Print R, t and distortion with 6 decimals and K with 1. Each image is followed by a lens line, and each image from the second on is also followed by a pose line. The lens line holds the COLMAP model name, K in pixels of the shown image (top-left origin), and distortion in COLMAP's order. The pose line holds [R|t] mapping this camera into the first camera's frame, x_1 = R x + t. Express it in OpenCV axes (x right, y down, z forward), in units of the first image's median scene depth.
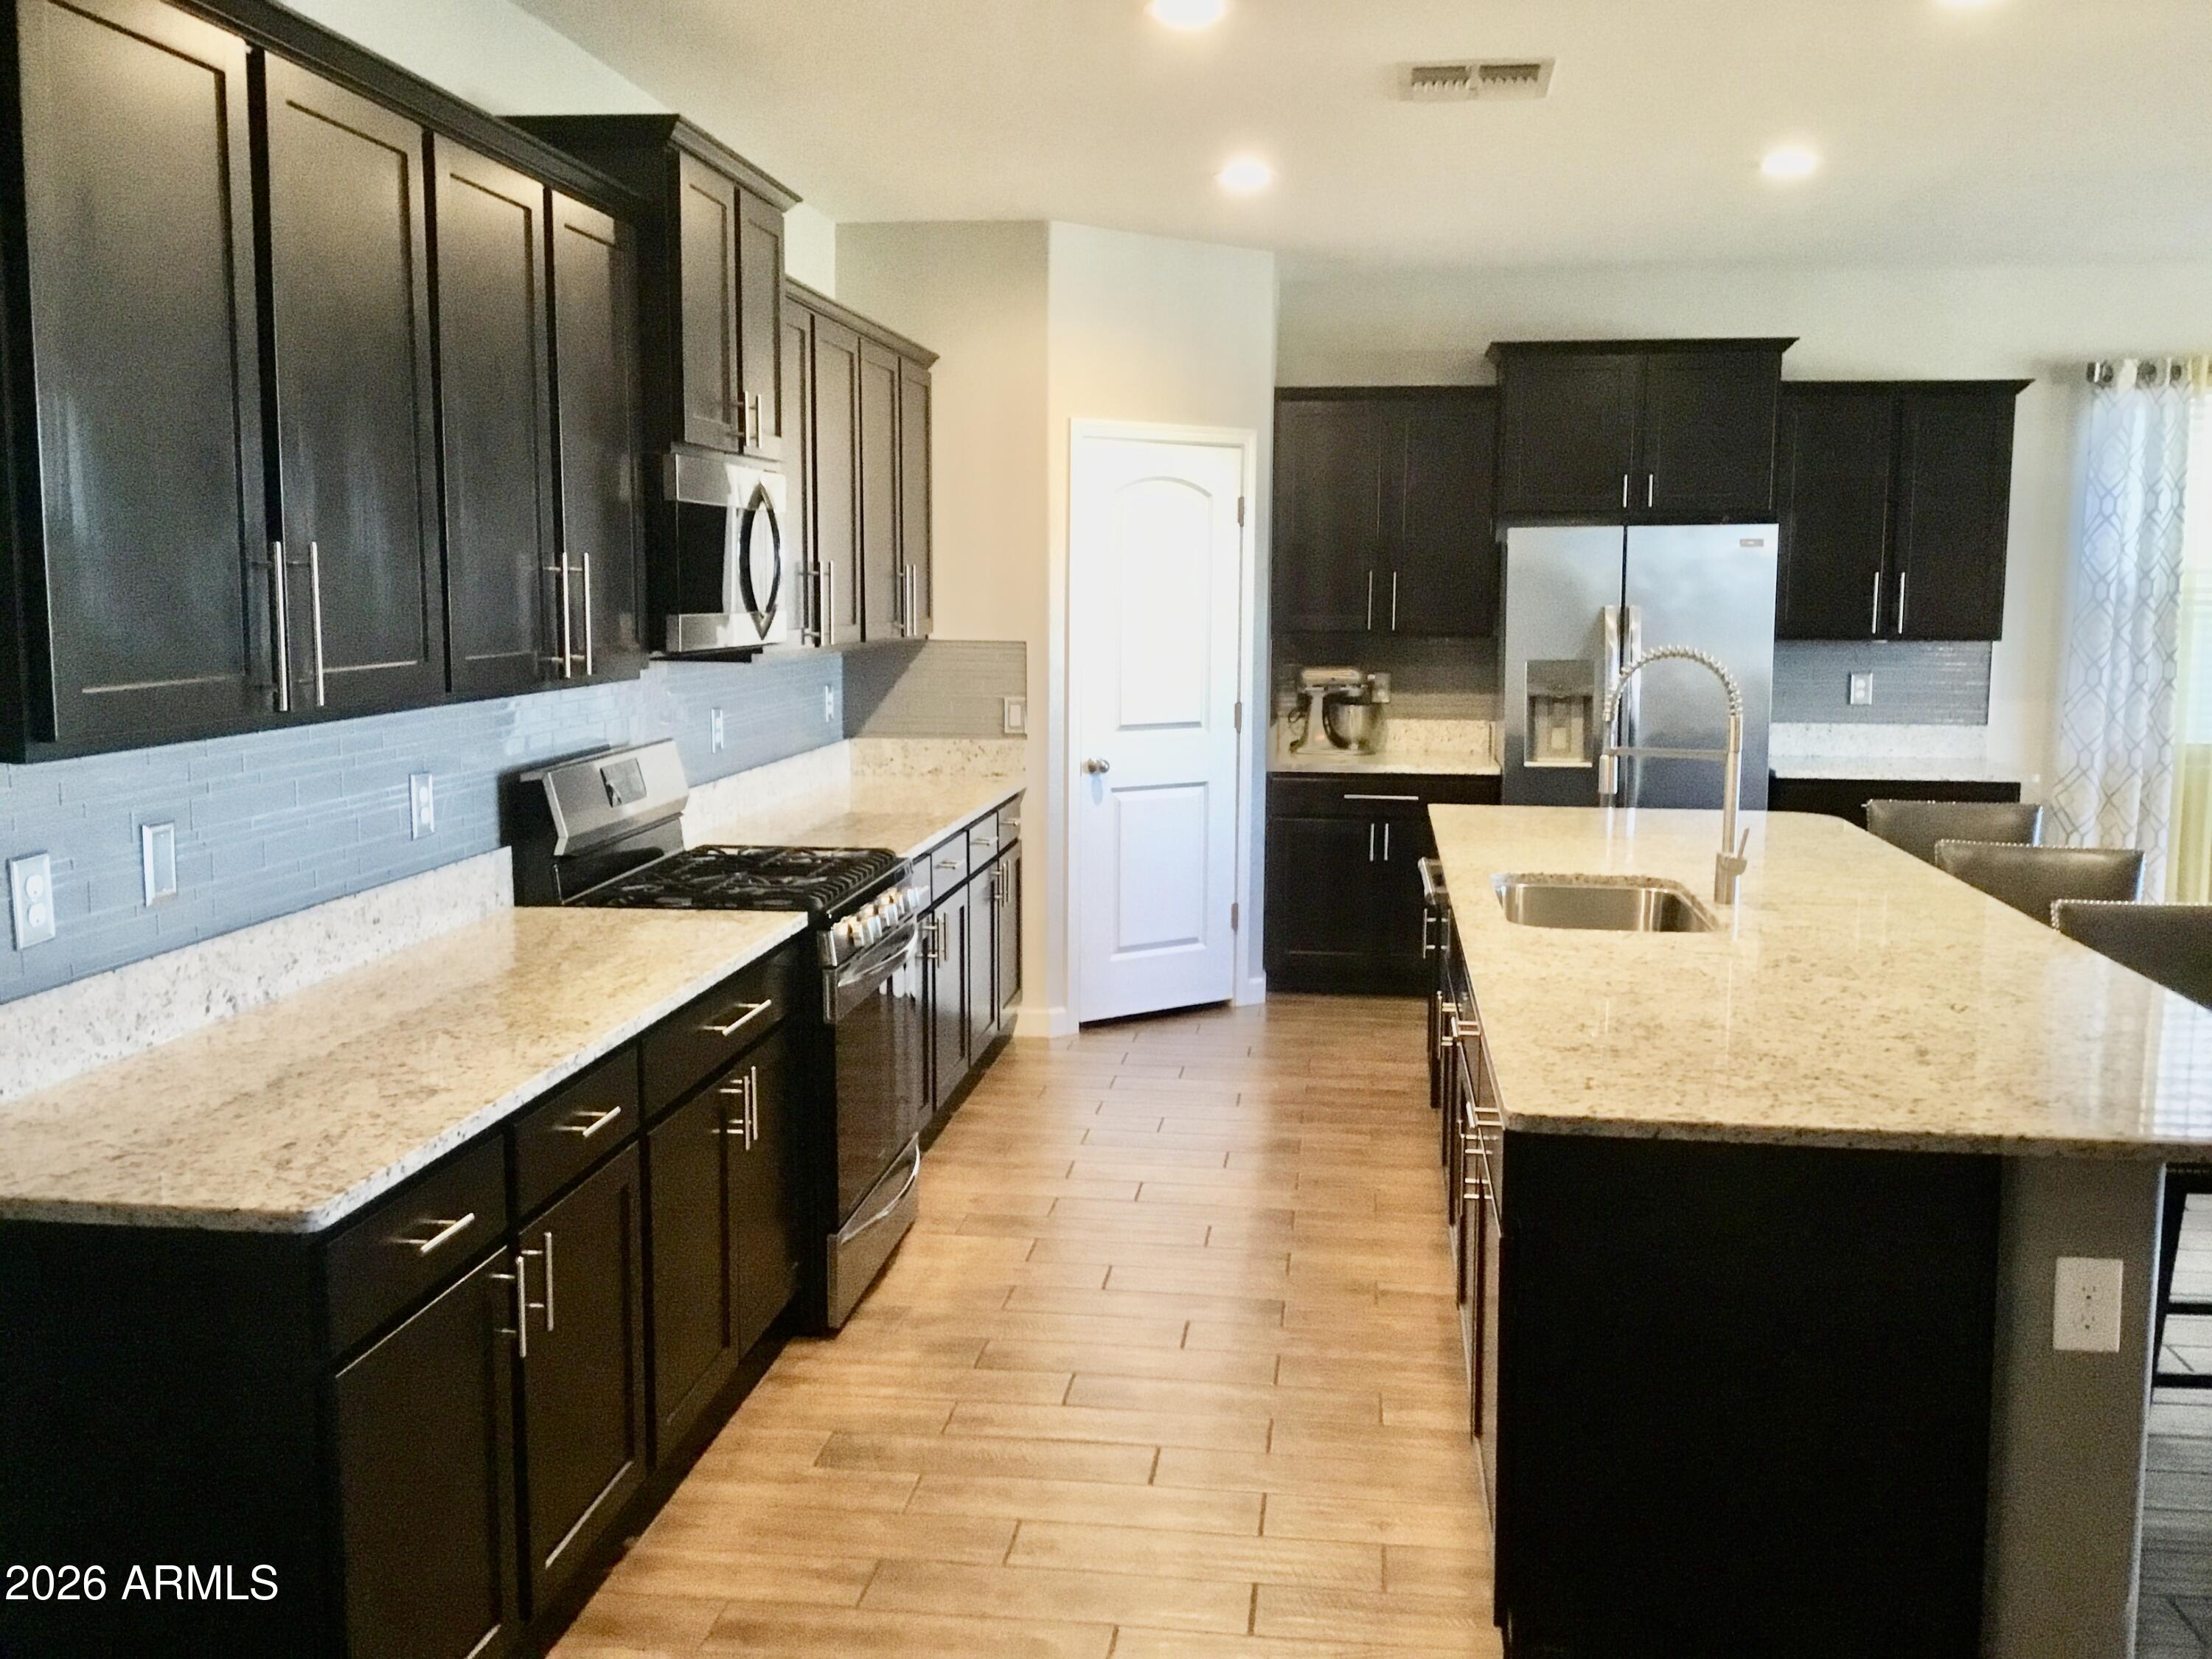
lens RADIAL K [[1996.9, 0, 1121.7], [0, 1996.9, 790.8], [0, 0, 1]] dist [0.126815, -0.257427]
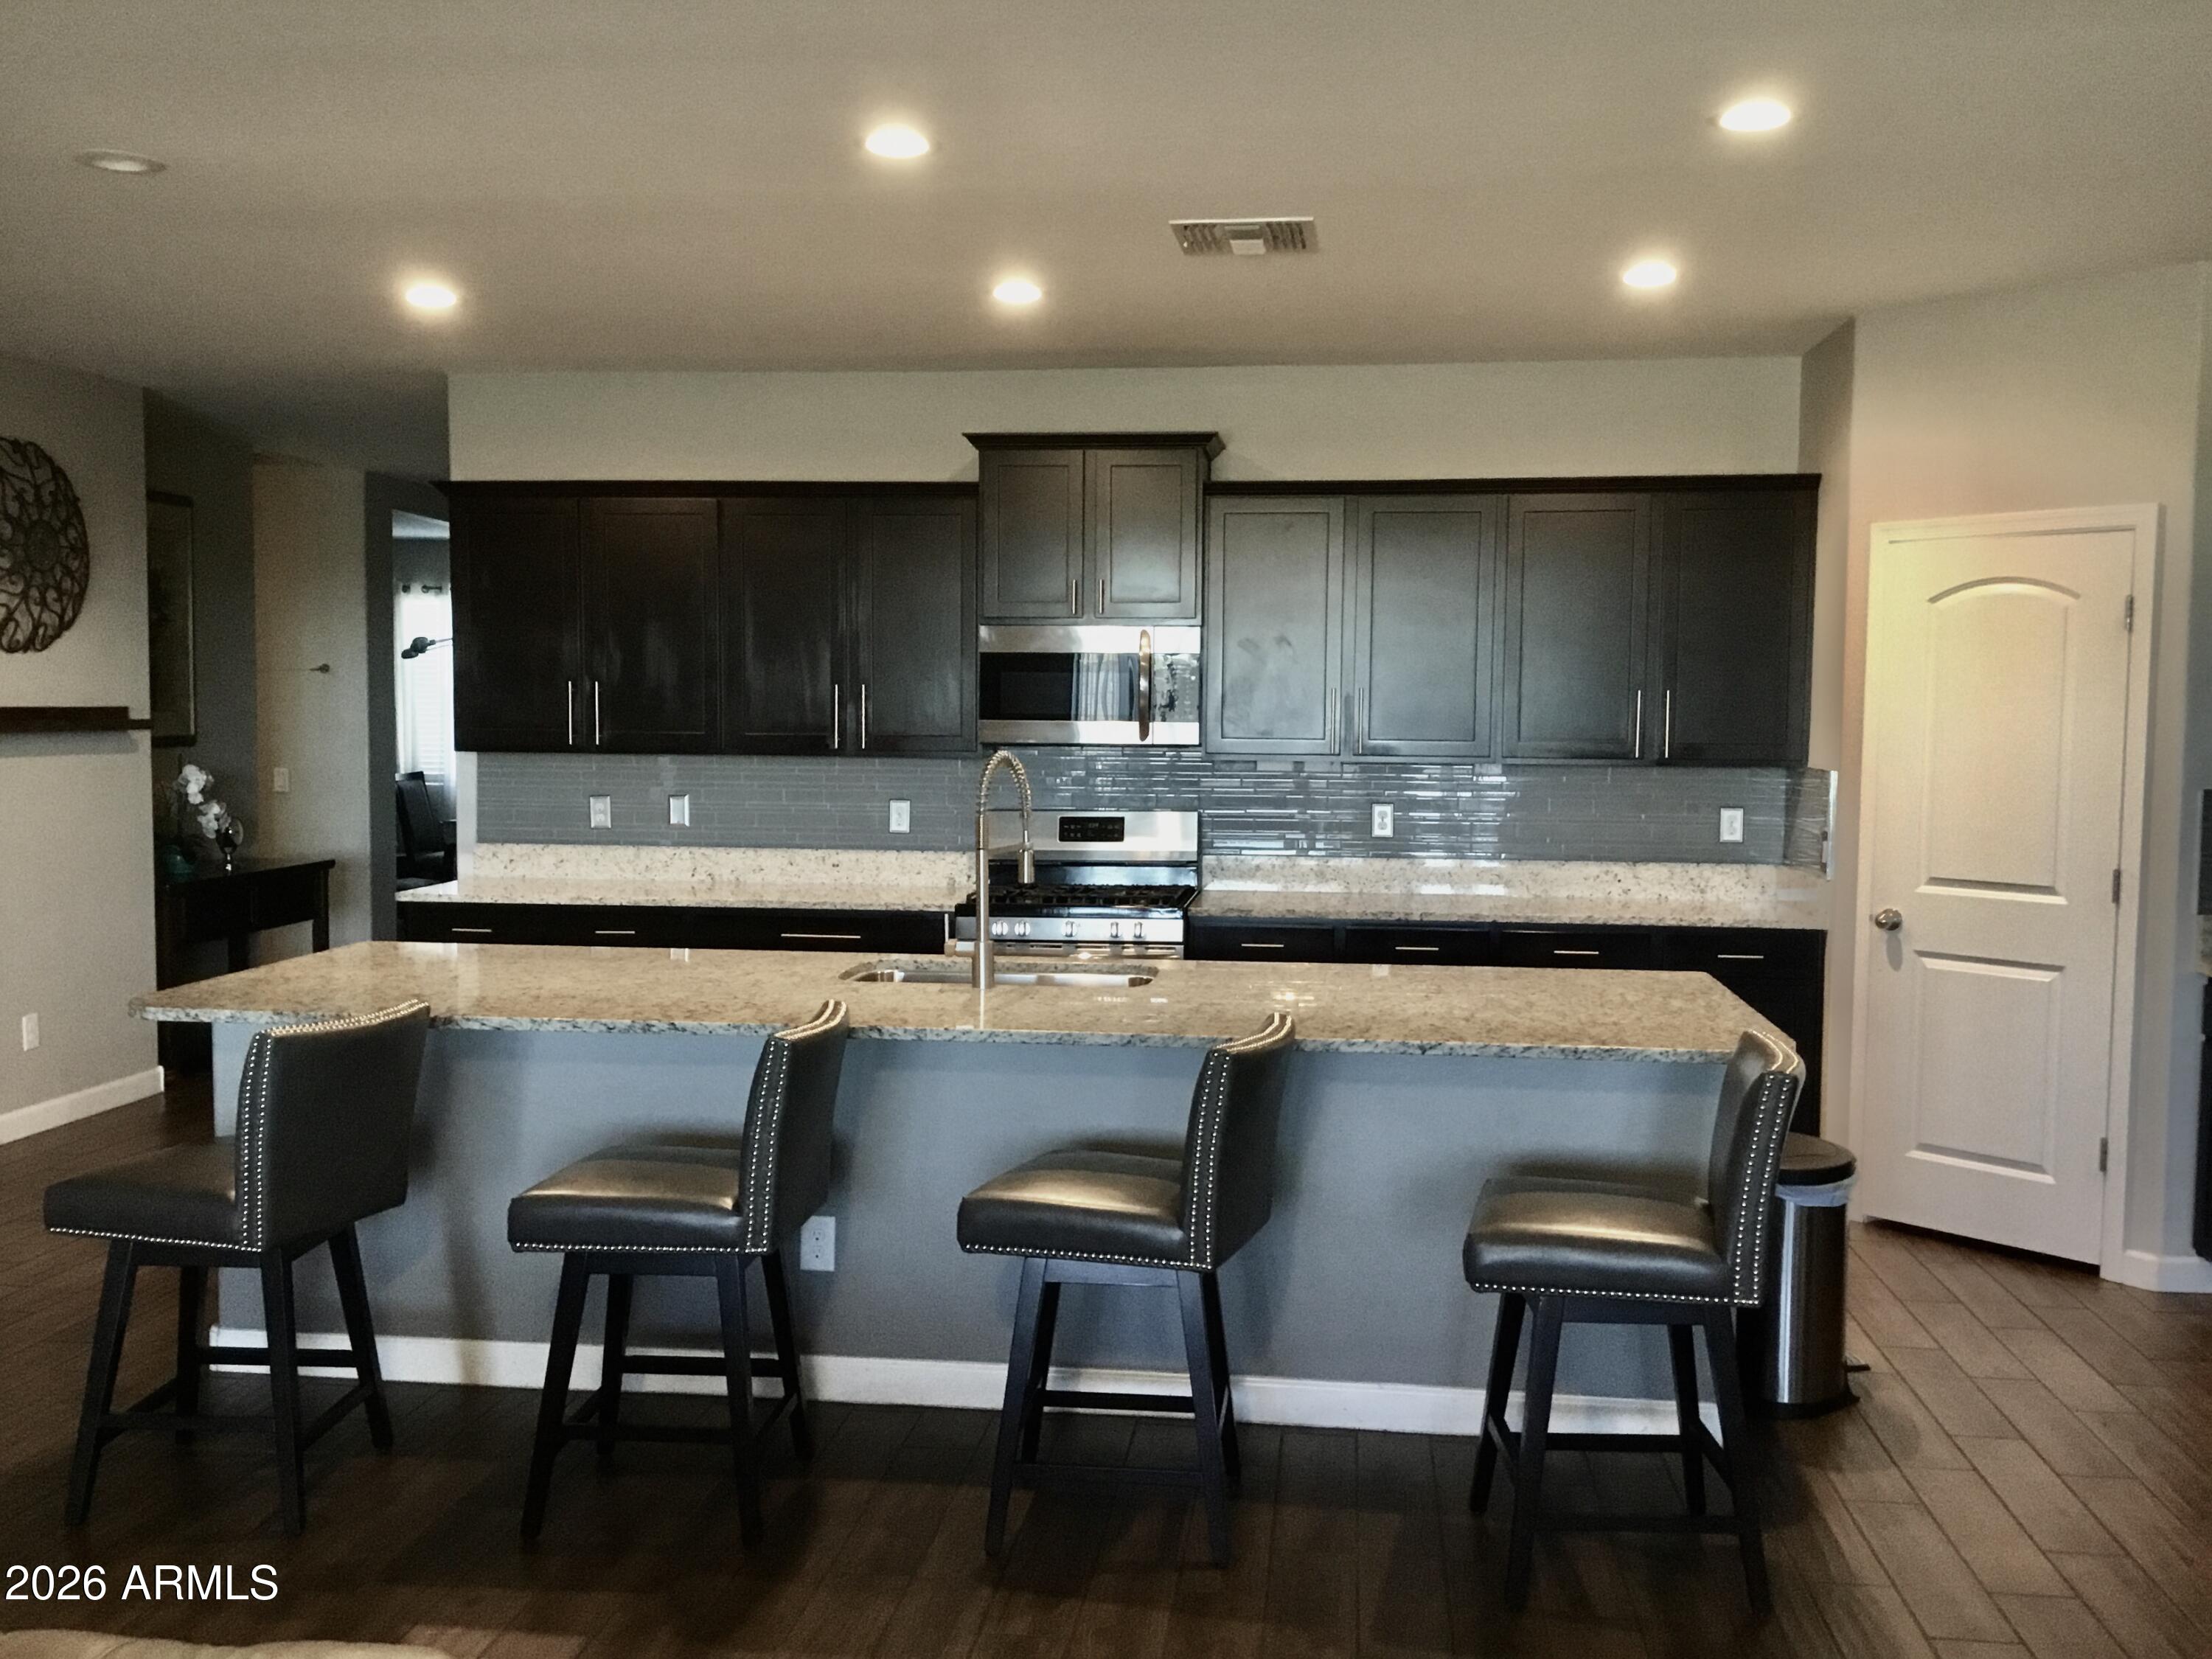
lens RADIAL K [[1990.6, 0, 1107.5], [0, 1990.6, 795.6], [0, 0, 1]] dist [0.134000, -0.263447]
pose [[-0.007911, 0.038534, -0.999226, 1.452597], [-0.115287, 0.992559, 0.039190, -0.103035], [0.993301, 0.115507, -0.003409, 1.124315]]
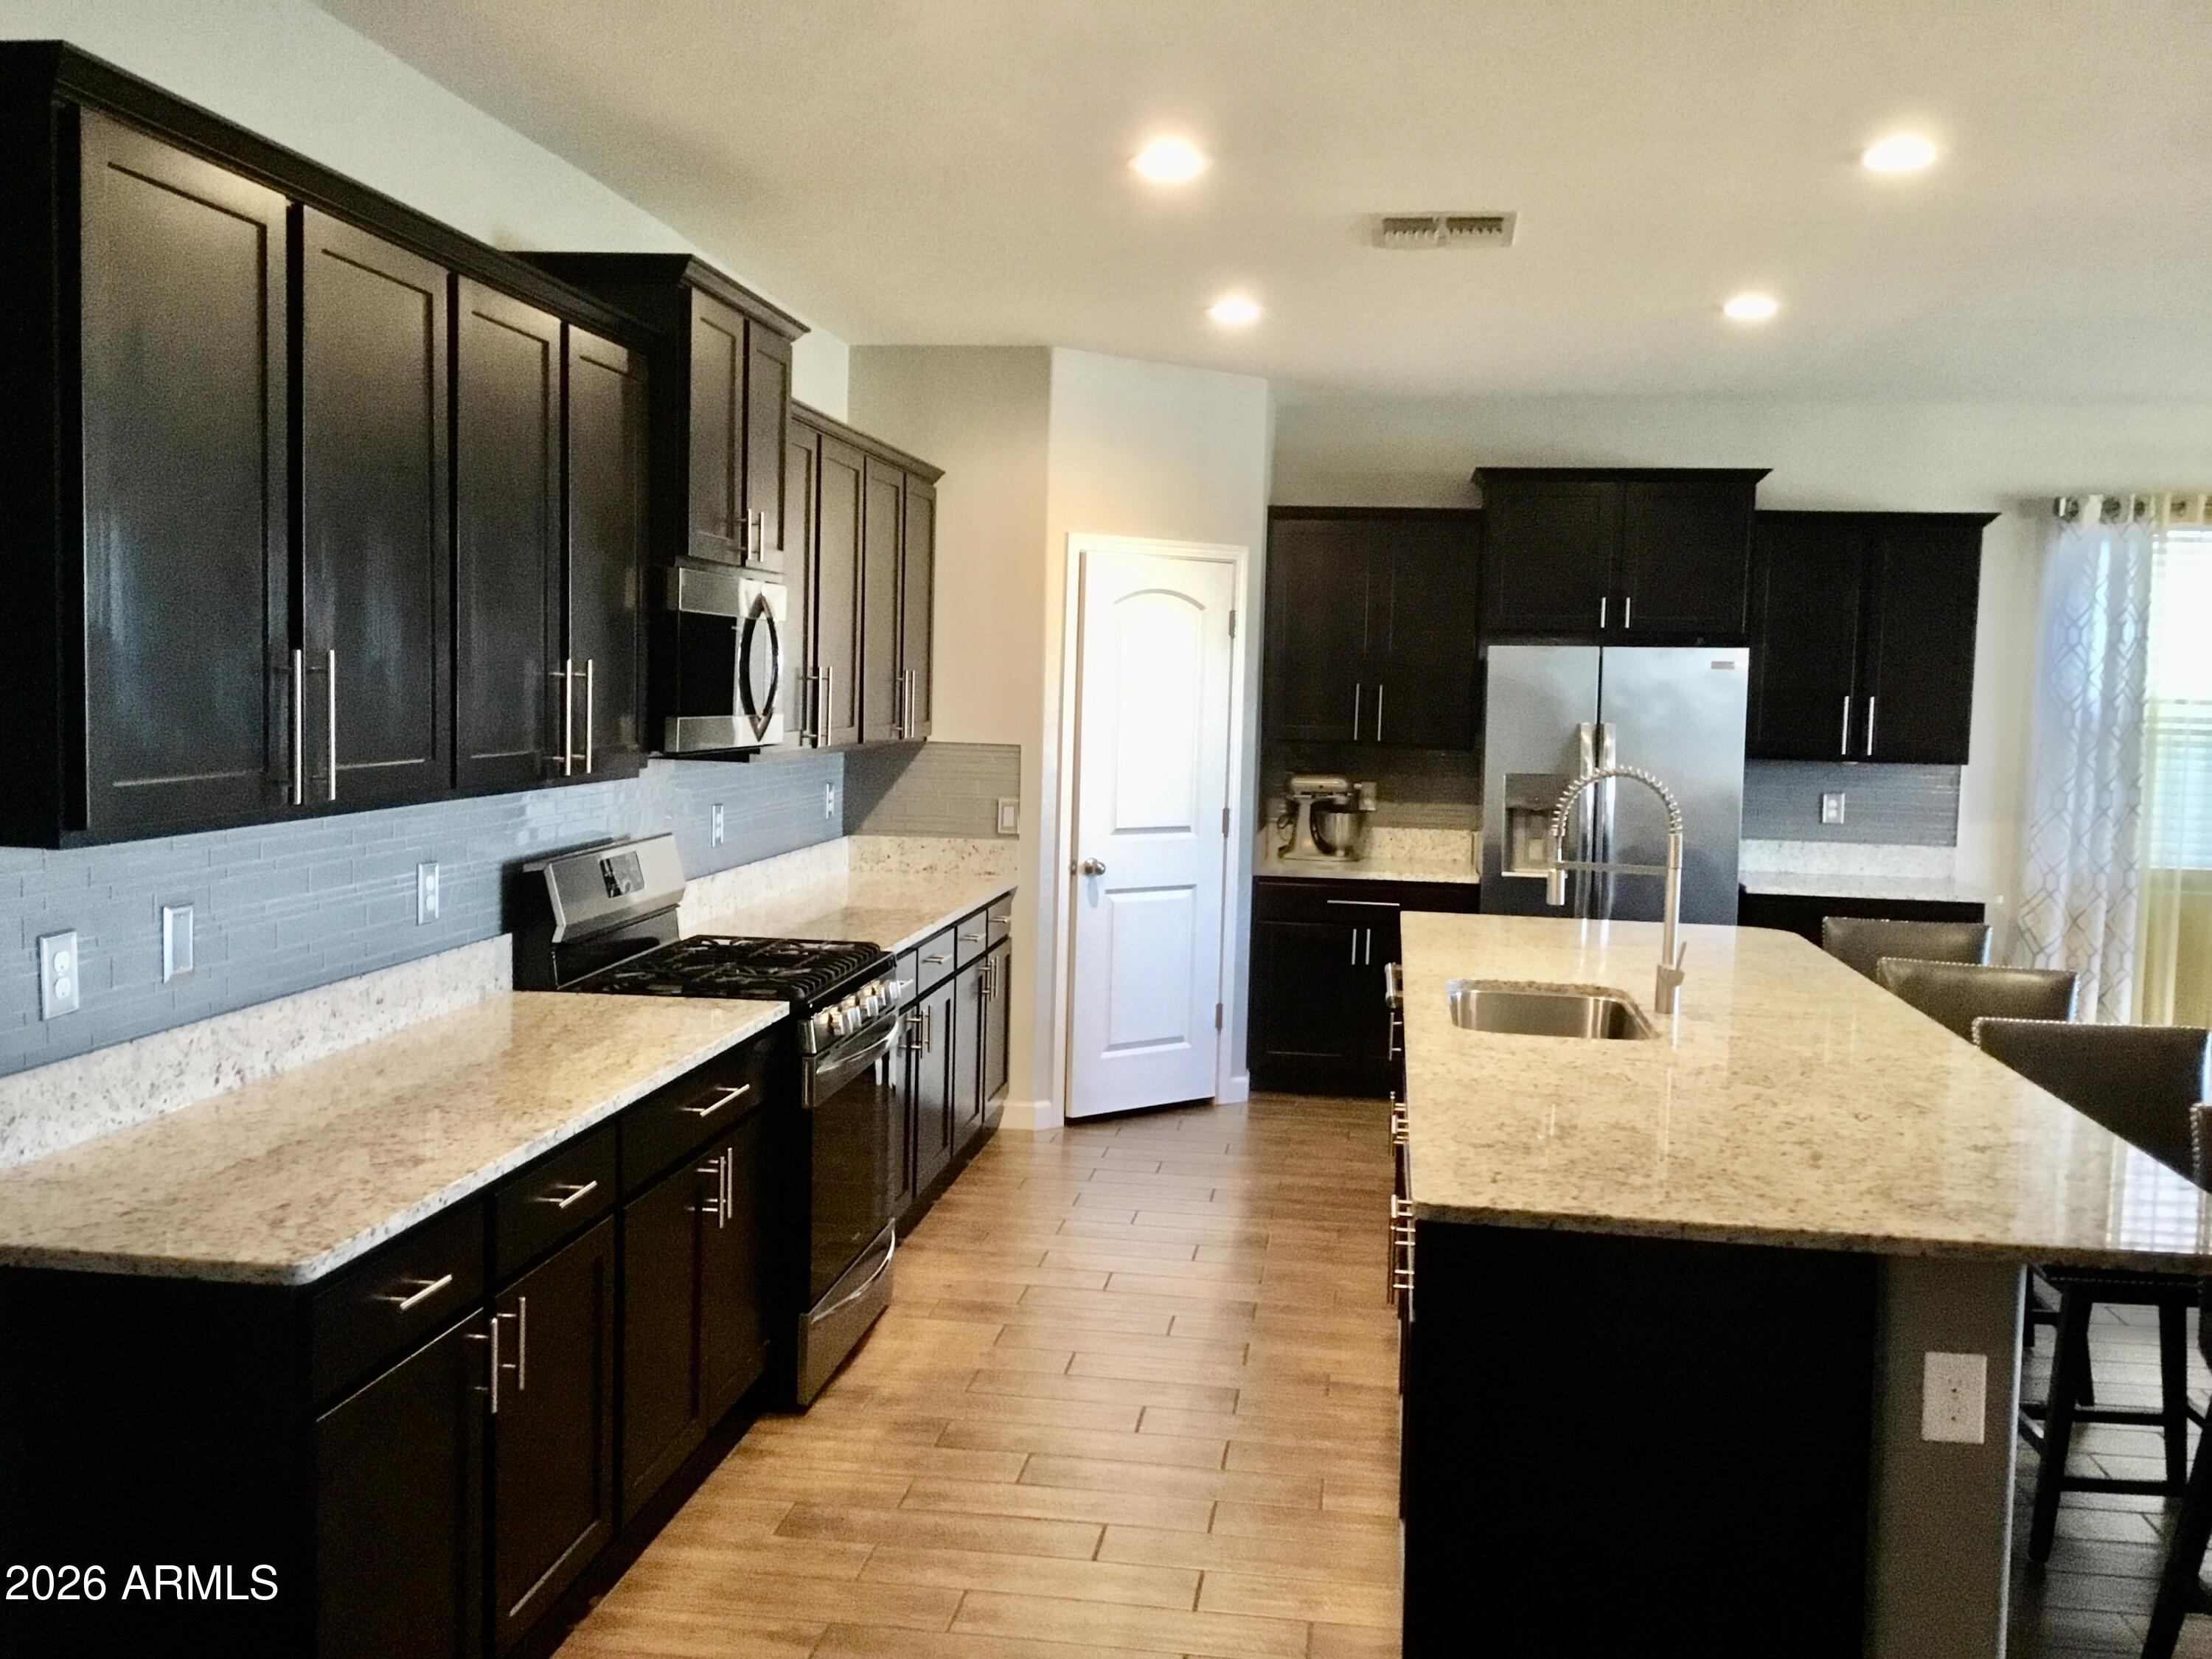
lens RADIAL K [[1990.6, 0, 1107.5], [0, 1990.6, 795.6], [0, 0, 1]] dist [0.134000, -0.263447]
pose [[0.999629, 0.020322, -0.018109, 0.027093], [-0.021151, 0.998679, -0.046825, -0.001827], [0.017134, 0.047191, 0.998739, -0.050575]]
